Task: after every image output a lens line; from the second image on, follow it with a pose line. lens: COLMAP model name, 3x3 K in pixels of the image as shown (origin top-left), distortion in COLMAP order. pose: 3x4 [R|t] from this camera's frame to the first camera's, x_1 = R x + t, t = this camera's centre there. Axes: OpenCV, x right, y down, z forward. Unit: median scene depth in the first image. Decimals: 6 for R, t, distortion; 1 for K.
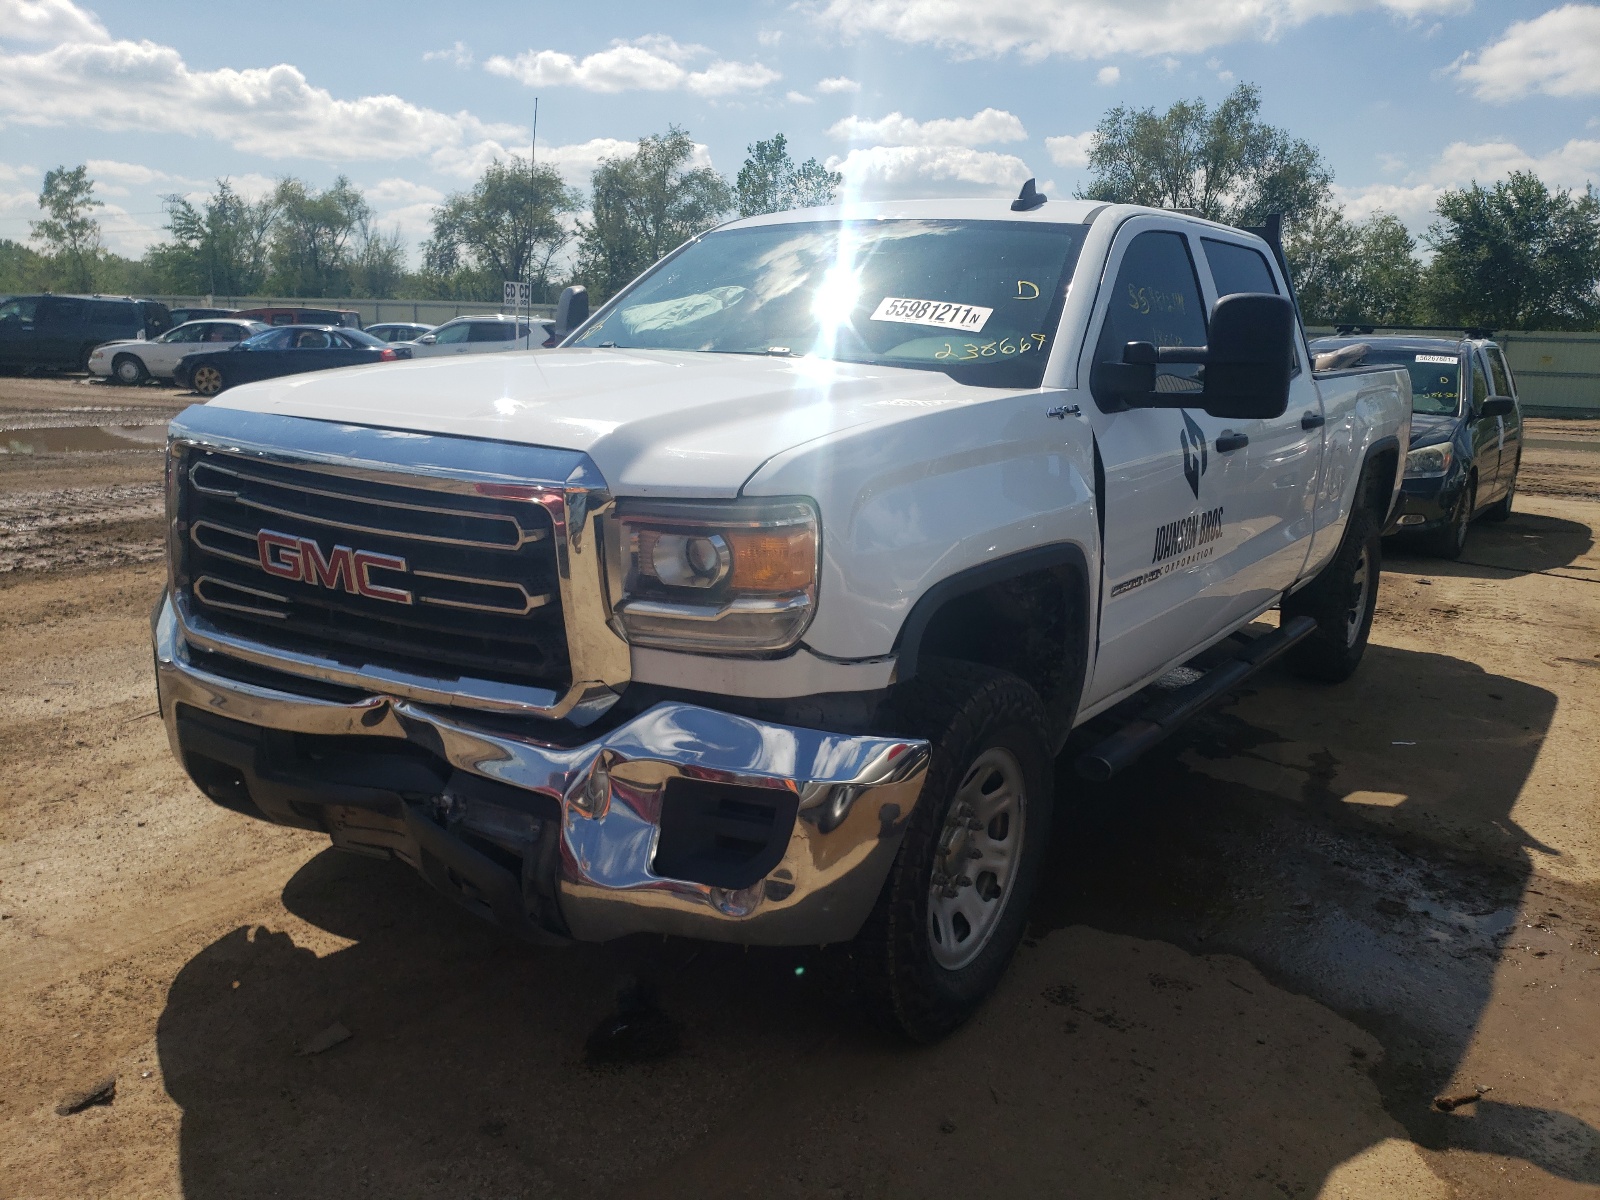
lens RADIAL K [[1302.3, 0, 800.0], [0, 1302.3, 600.0], [0, 0, 1]] dist [-0.009833, -0.004914]
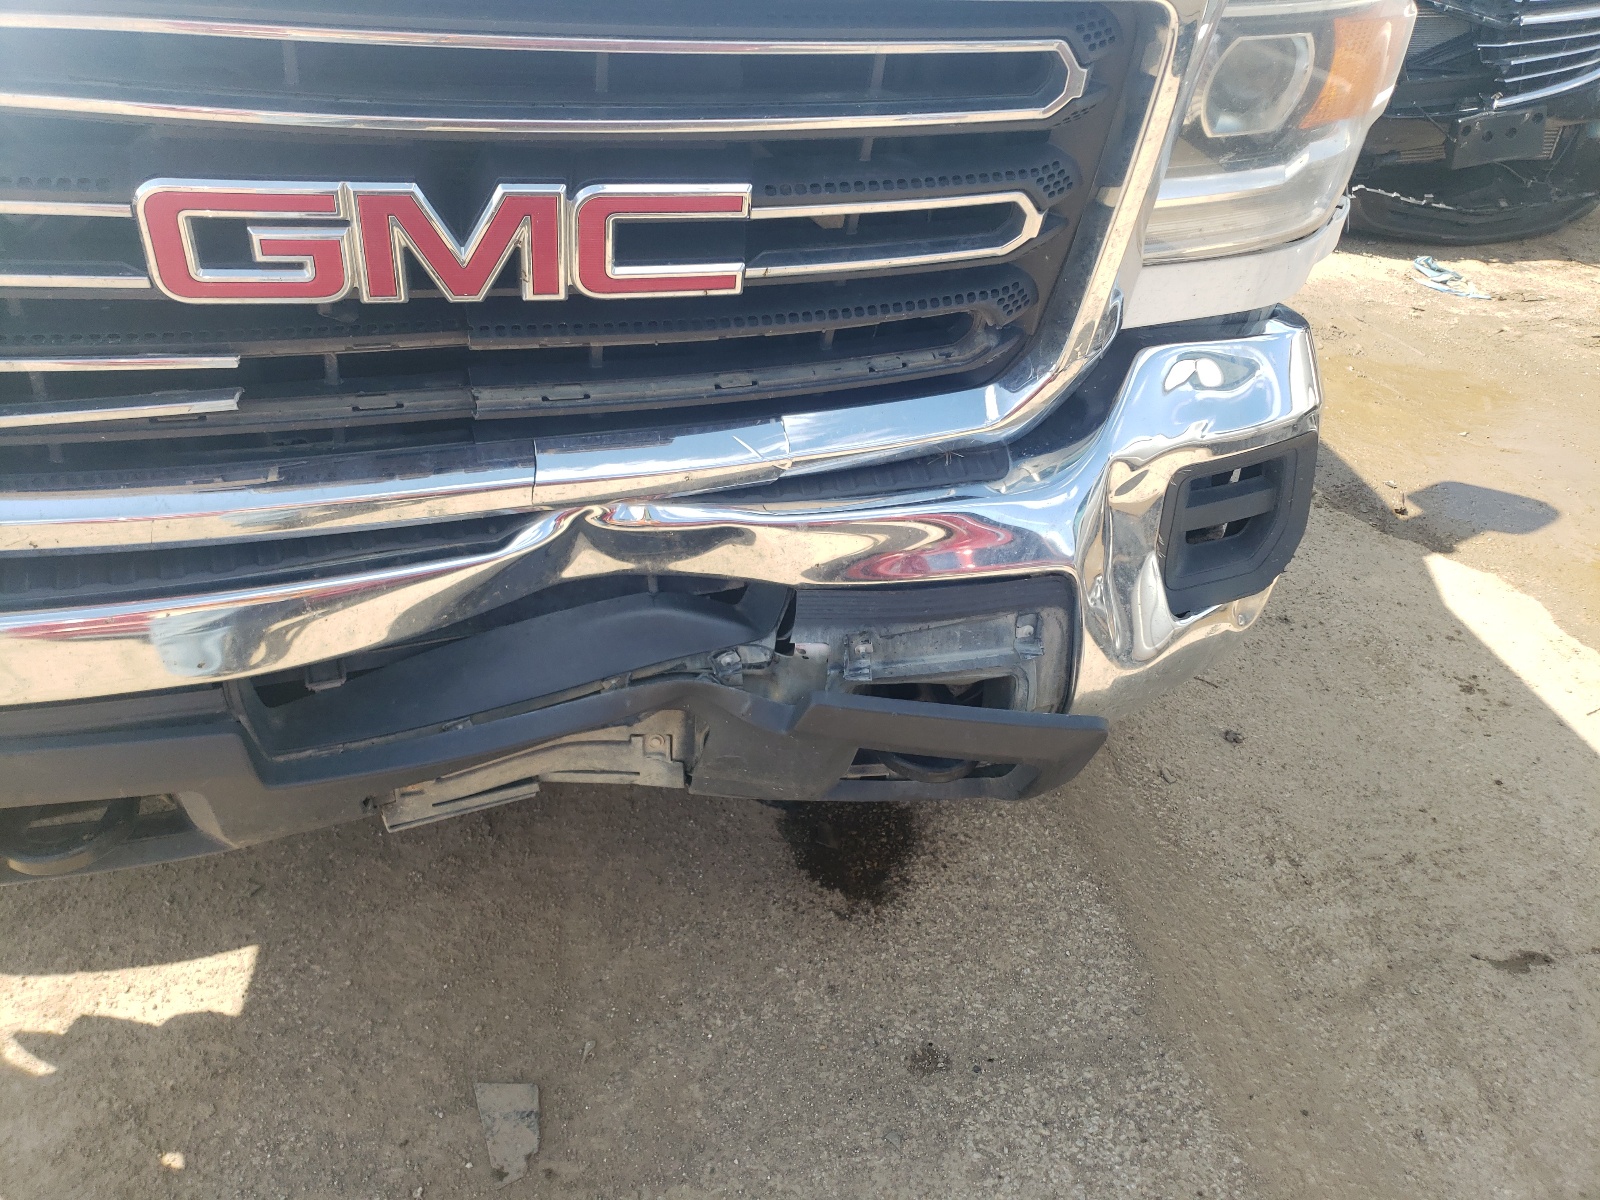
lens RADIAL K [[1302.3, 0, 800.0], [0, 1302.3, 600.0], [0, 0, 1]] dist [-0.009833, -0.004914]
pose [[0.687381, -0.394944, 0.609530, -0.560174], [0.114862, 0.887780, 0.445705, -0.091101], [-0.717157, -0.236357, 0.655607, 0.642952]]
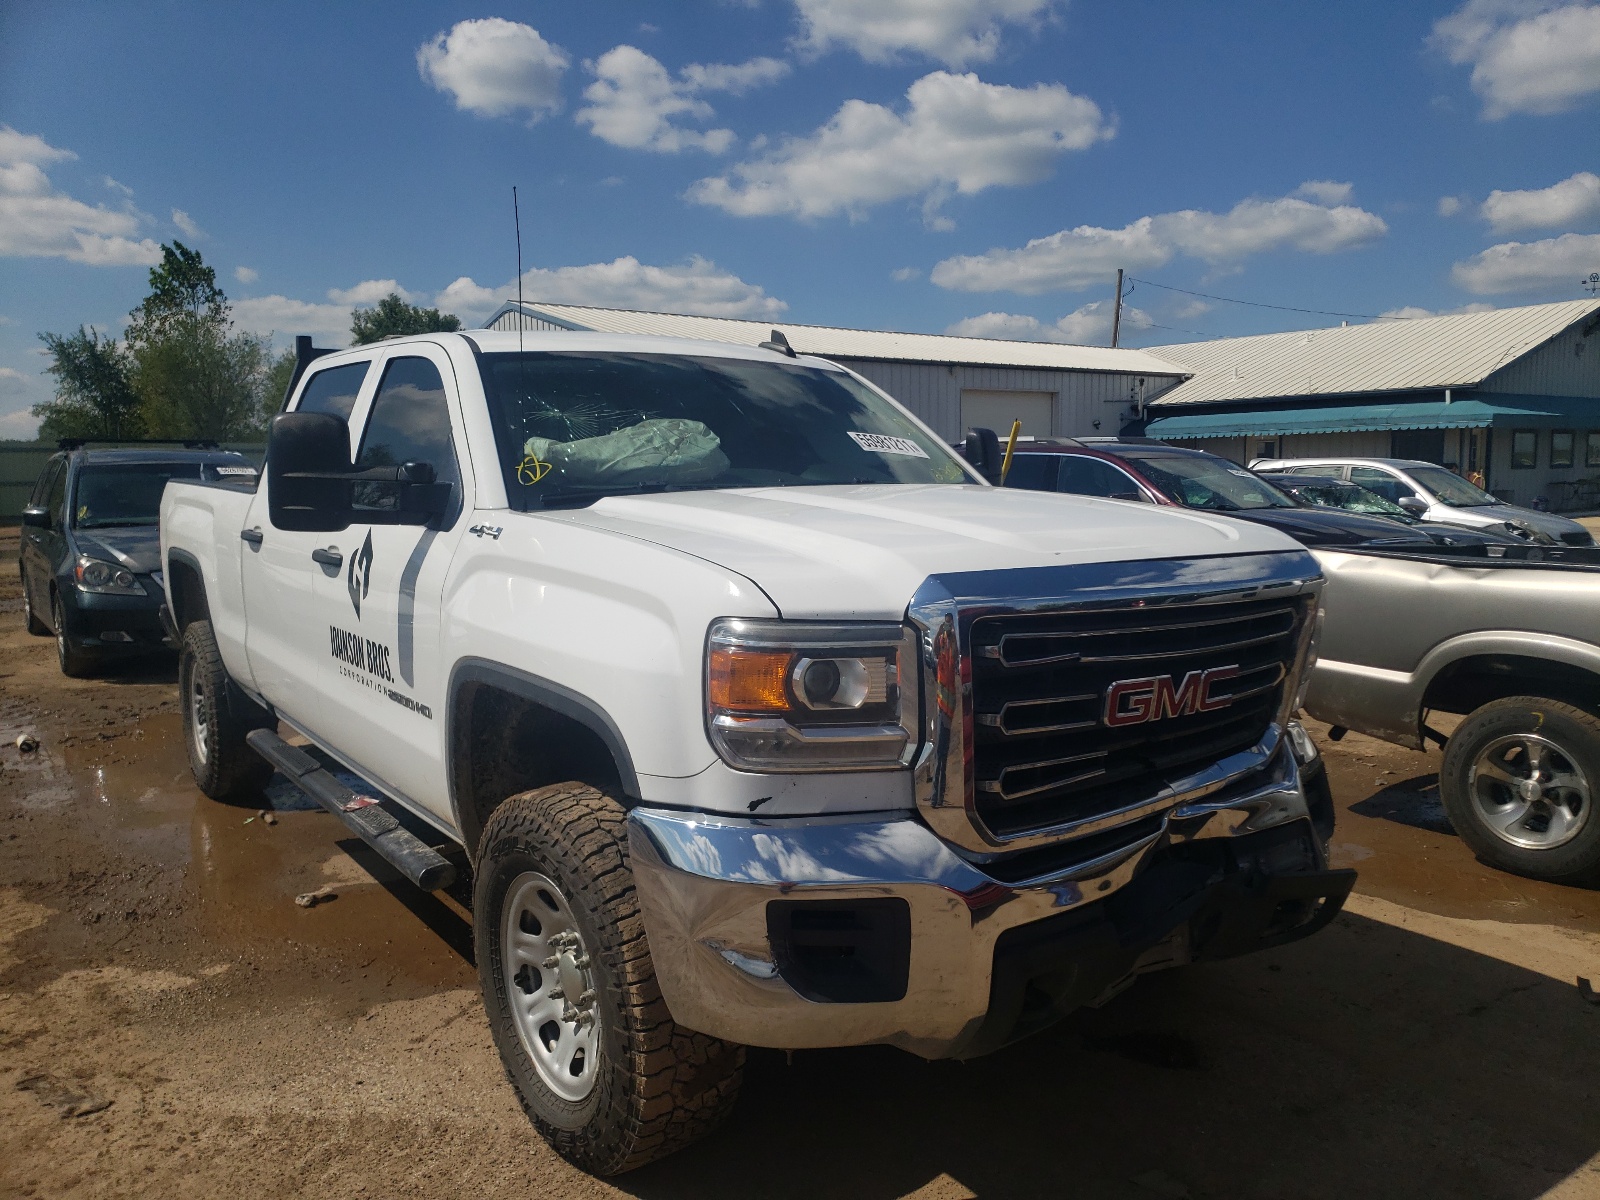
lens RADIAL K [[1302.3, 0, 800.0], [0, 1302.3, 600.0], [0, 0, 1]] dist [-0.009833, -0.004914]
pose [[0.332128, -0.143832, 0.932204, -1.395869], [0.207389, 0.975256, 0.076585, -0.238053], [-0.920153, 0.167893, 0.353739, 0.882035]]
